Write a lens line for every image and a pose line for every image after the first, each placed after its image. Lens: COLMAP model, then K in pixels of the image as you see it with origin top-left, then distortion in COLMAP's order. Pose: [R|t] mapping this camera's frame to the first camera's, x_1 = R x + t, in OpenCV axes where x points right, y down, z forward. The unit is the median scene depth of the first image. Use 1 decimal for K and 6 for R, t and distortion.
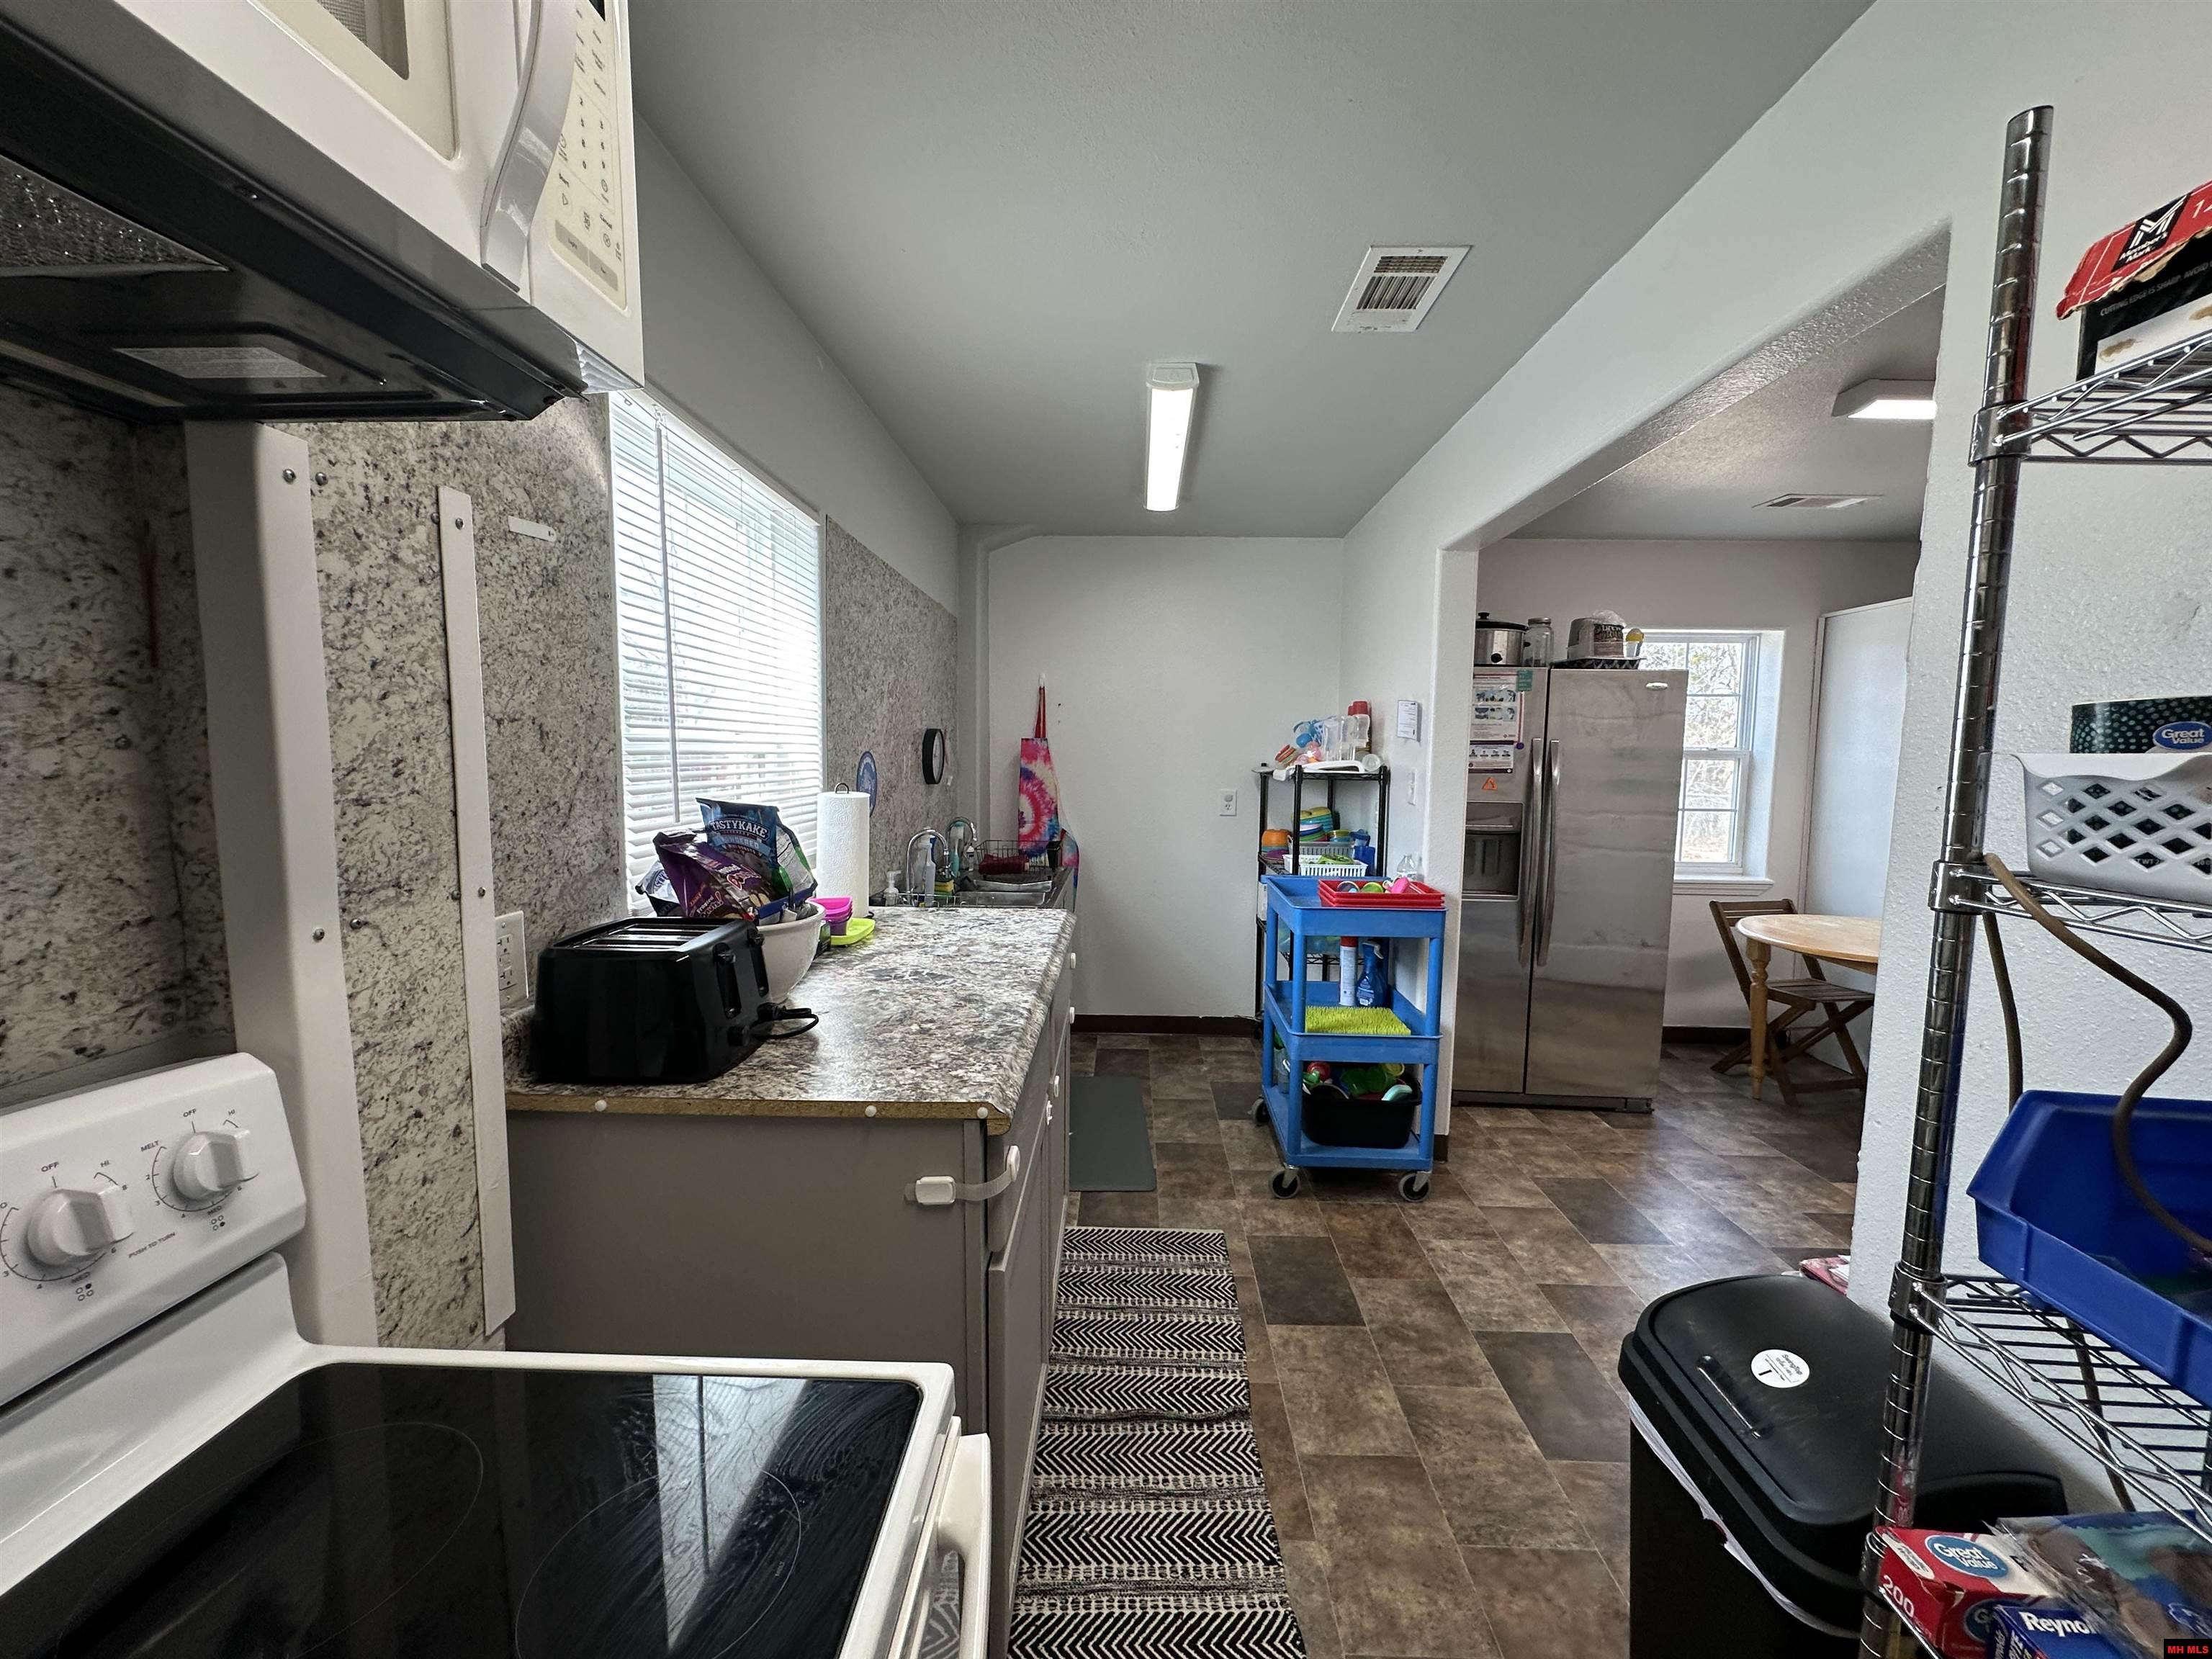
lens RADIAL K [[882.1, 0, 1103.8], [0, 882.1, 831.4], [0, 0, 1]] dist [-0.003832, 0.001687]
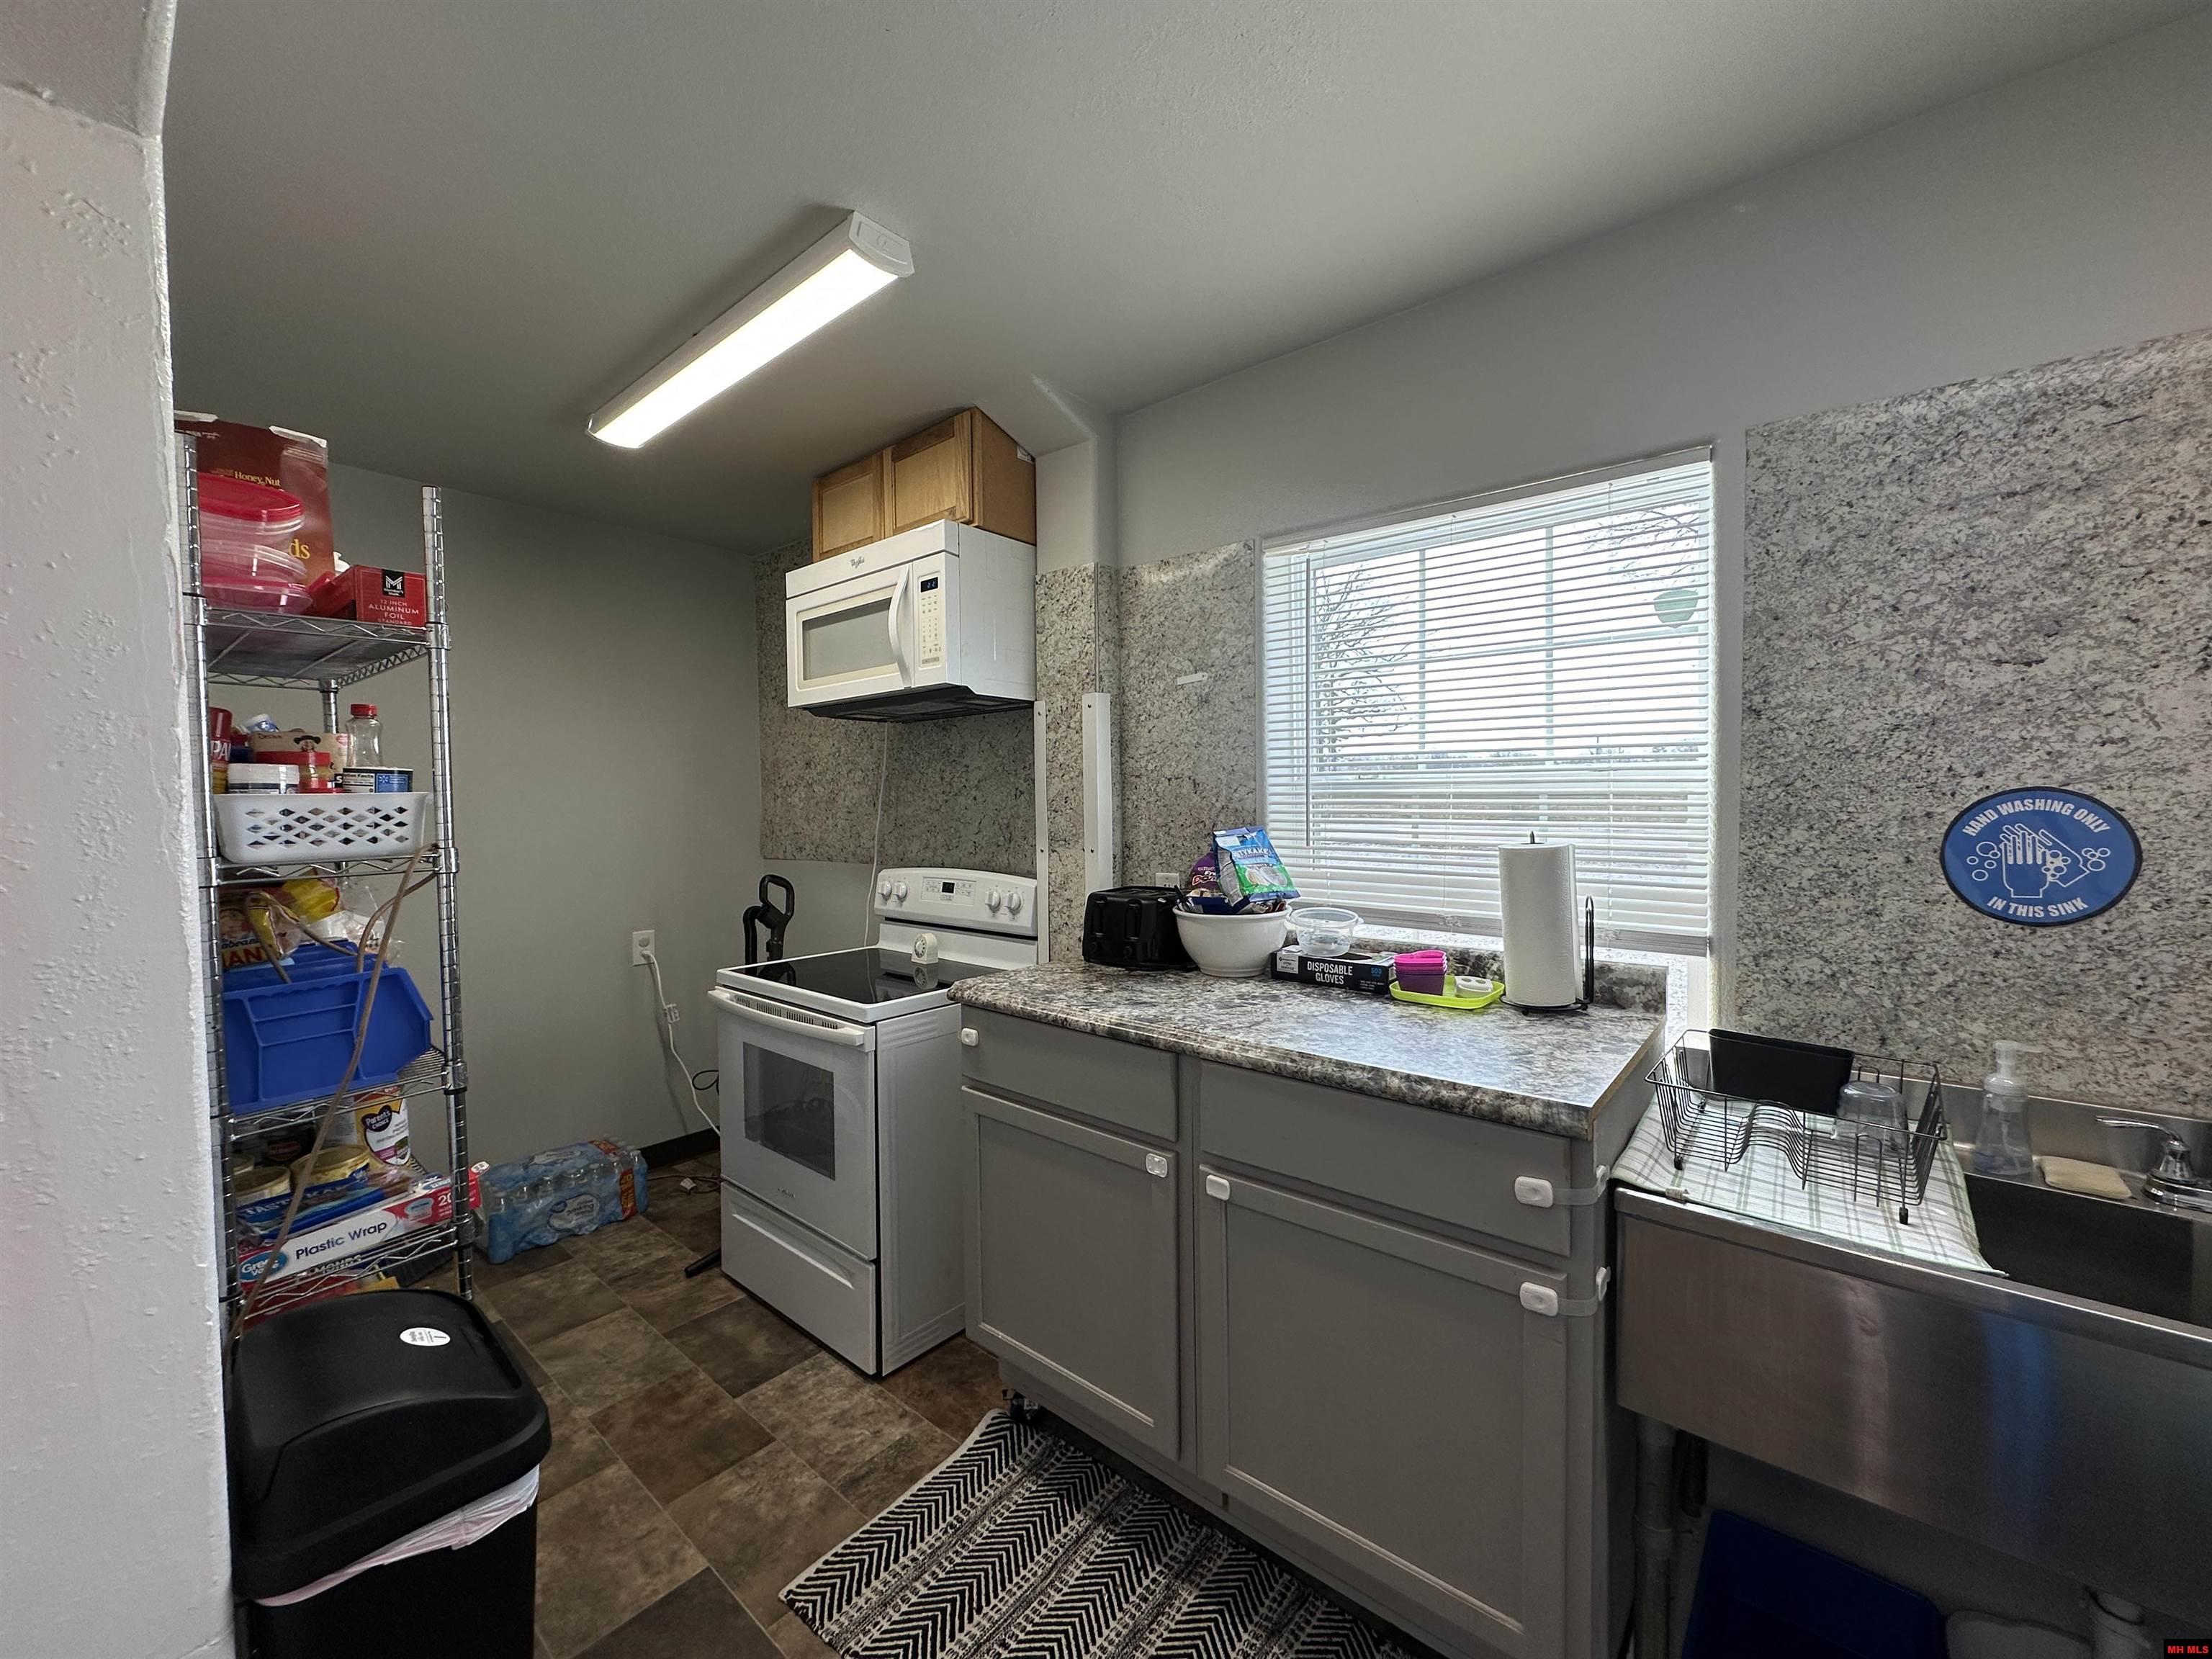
lens RADIAL K [[882.1, 0, 1101.6], [0, 882.1, 829.6], [0, 0, 1]] dist [-0.003832, 0.001687]
pose [[-0.627161, 0.026877, -0.778426, 0.774640], [-0.069398, 0.993502, 0.090215, -0.137872], [0.775792, 0.110600, -0.621220, 1.637231]]
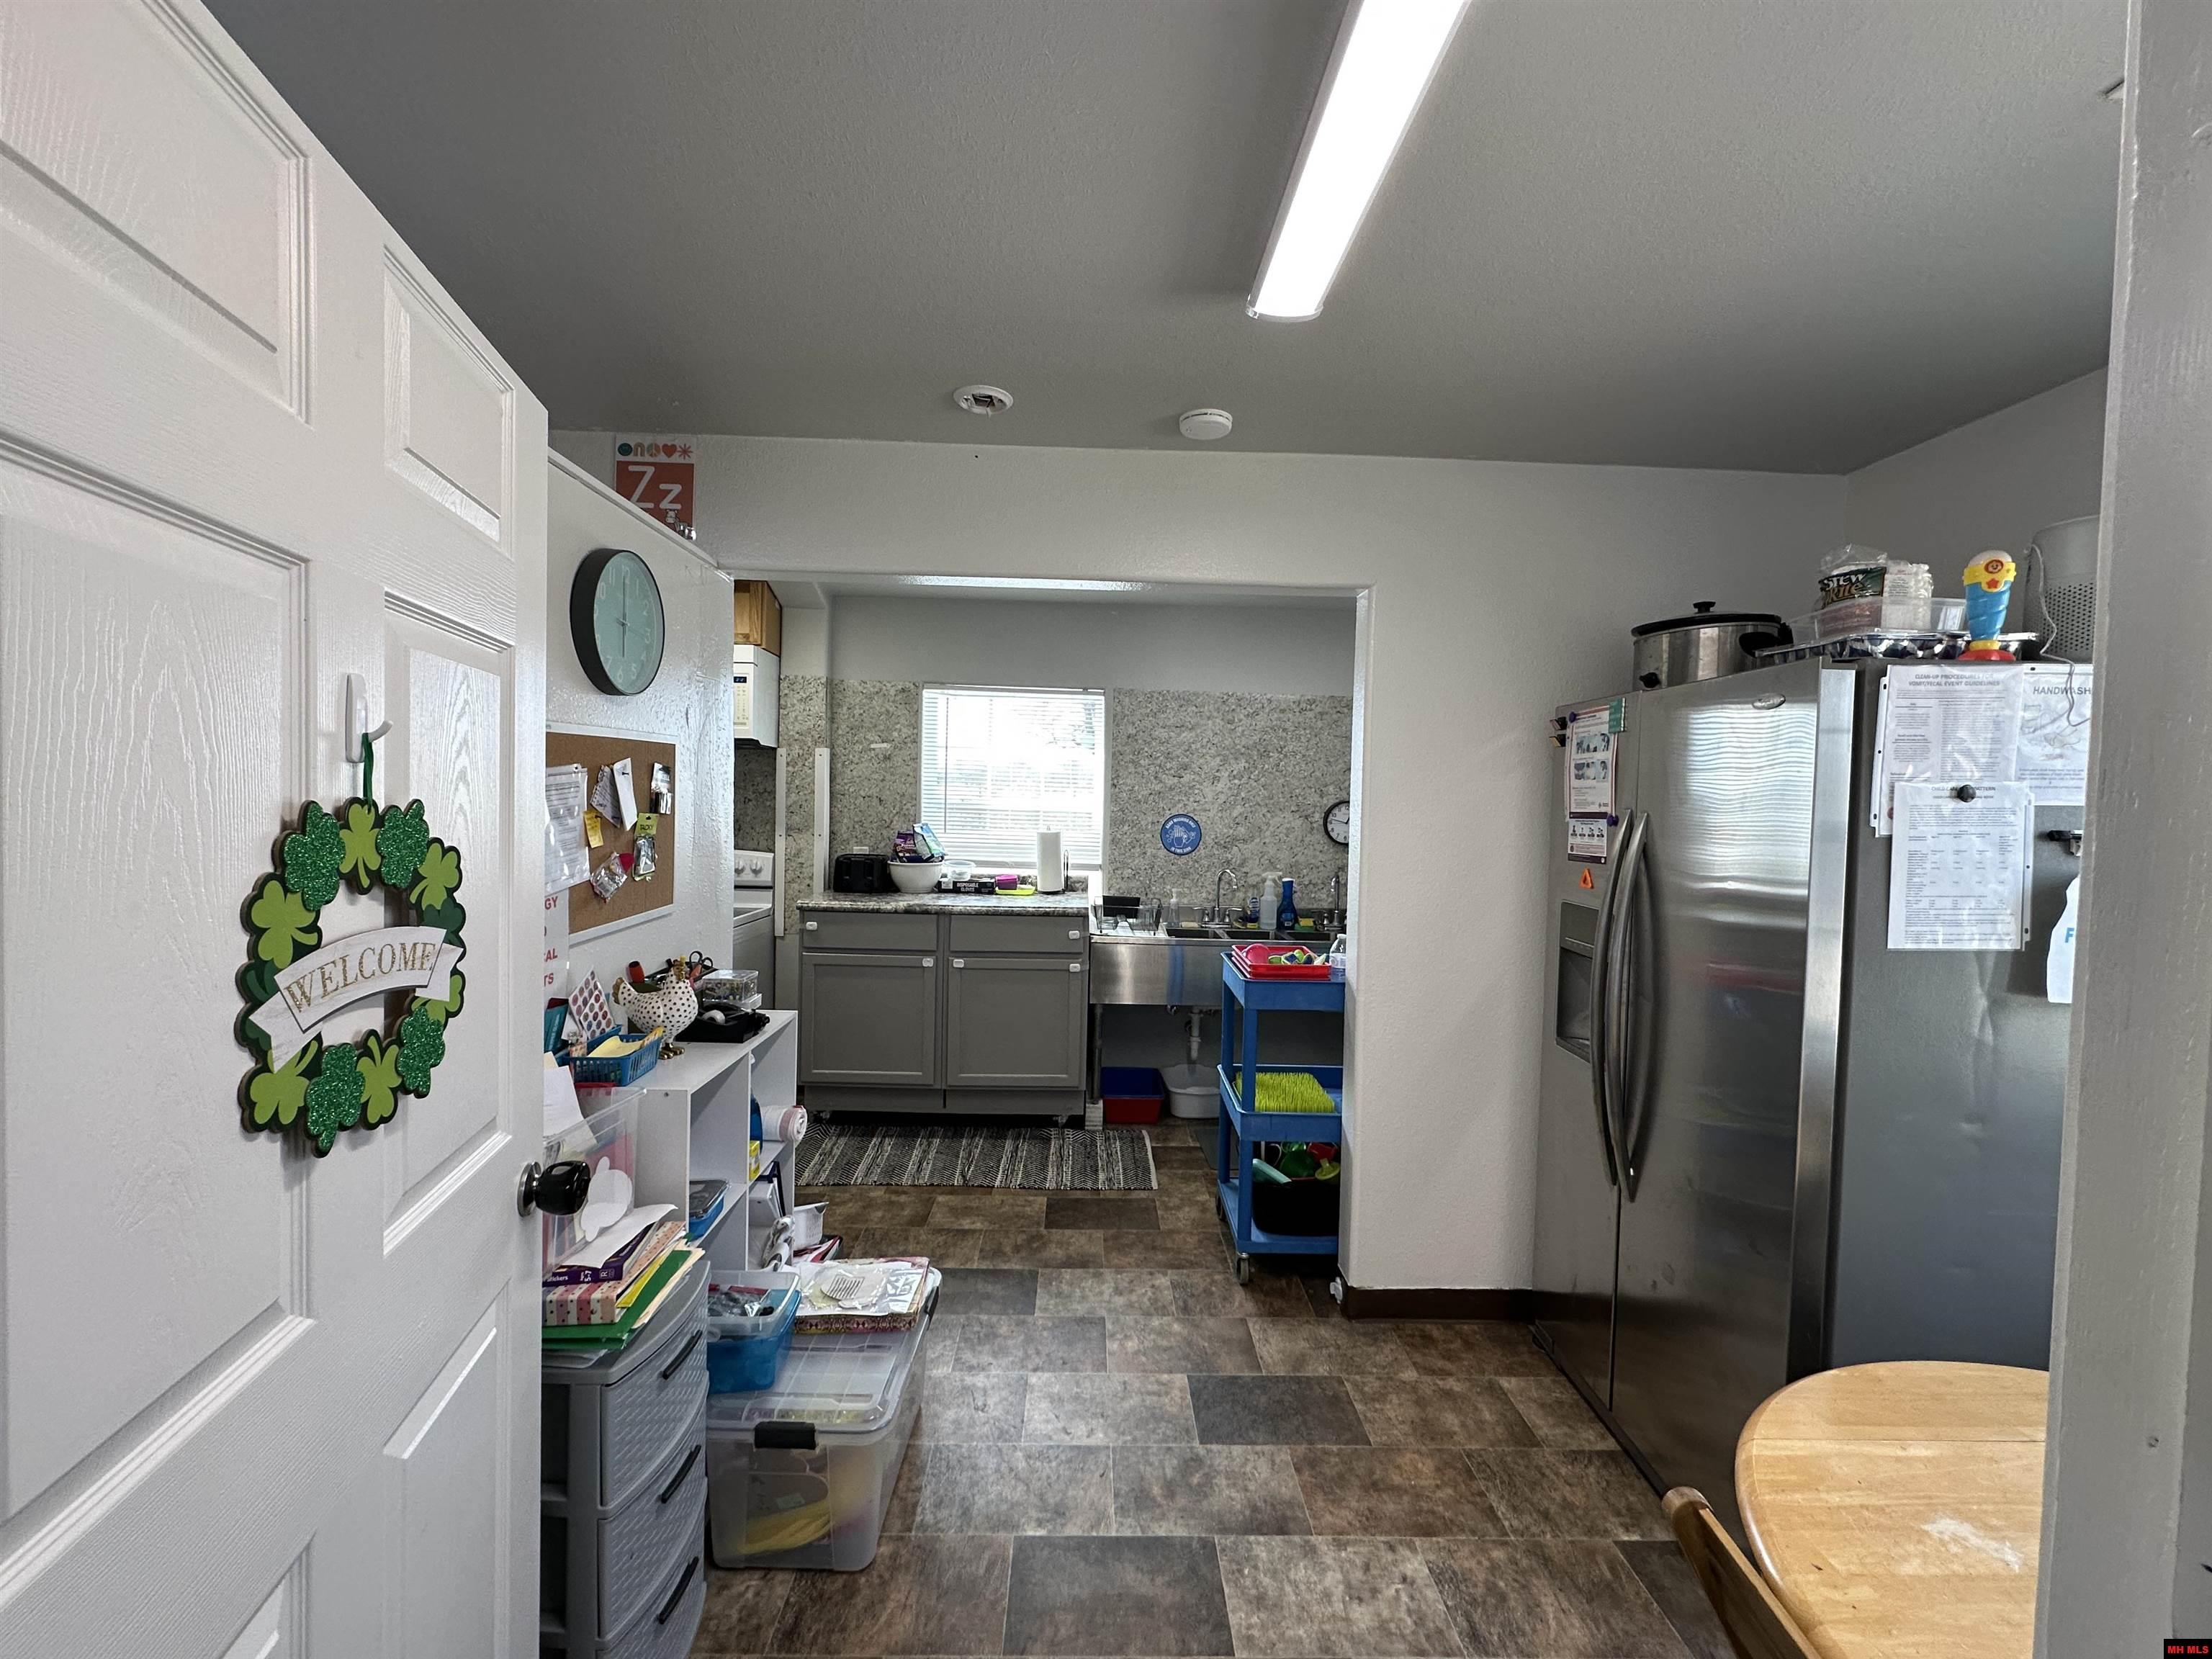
lens RADIAL K [[882.1, 0, 1107.5], [0, 882.1, 836.9], [0, 0, 1]] dist [-0.003832, 0.001687]
pose [[0.050543, 0.031934, -0.998211, 2.457326], [-0.120297, 0.992406, 0.025657, -0.135765], [0.991450, 0.118785, 0.054000, 1.413336]]
